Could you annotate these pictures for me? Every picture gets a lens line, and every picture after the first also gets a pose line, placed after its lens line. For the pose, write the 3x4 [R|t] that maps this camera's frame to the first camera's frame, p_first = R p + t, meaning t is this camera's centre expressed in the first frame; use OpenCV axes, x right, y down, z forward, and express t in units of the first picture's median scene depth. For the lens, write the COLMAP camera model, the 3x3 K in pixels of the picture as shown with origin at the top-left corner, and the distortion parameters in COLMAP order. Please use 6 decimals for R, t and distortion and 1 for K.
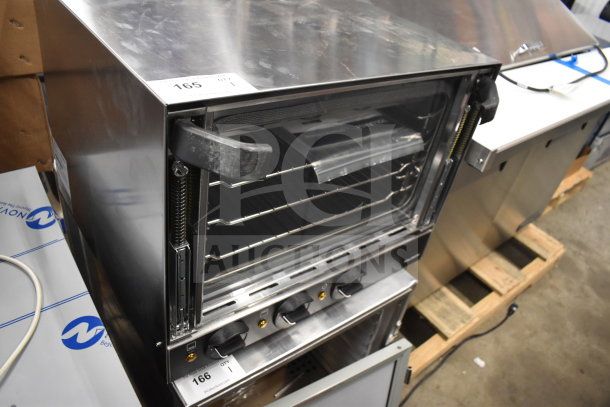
lens RADIAL K [[463.1, 0, 305.0], [0, 463.1, 203.5], [0, 0, 1]] dist [-0.089854, 0.002942]
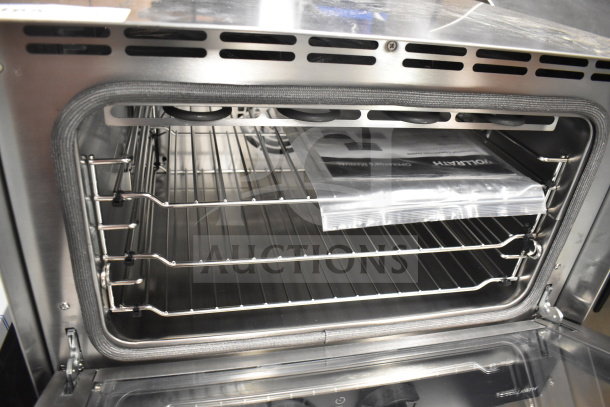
lens RADIAL K [[463.1, 0, 305.0], [0, 463.1, 203.5], [0, 0, 1]] dist [-0.089854, 0.002942]
pose [[0.909043, 0.133640, -0.394691, 0.196162], [-0.198045, 0.971925, -0.127045, 0.005677], [0.366632, 0.193656, 0.909988, 0.342000]]
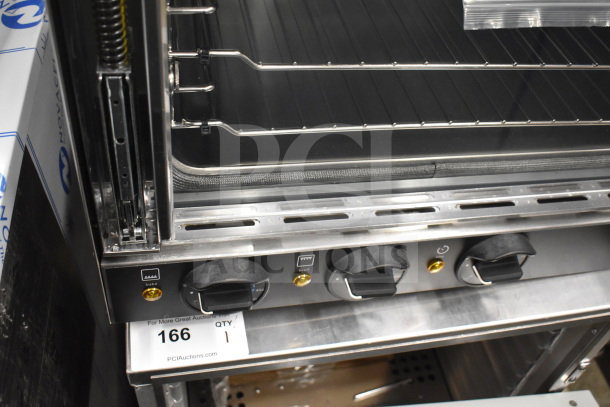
lens RADIAL K [[640.2, 0, 305.0], [0, 640.2, 203.5], [0, 0, 1]] dist [-0.055467, 0.002784]
pose [[0.910489, 0.287923, -0.296834, 0.093257], [-0.243908, 0.953550, 0.176777, 0.041149], [0.333944, -0.088553, 0.938424, 0.276586]]
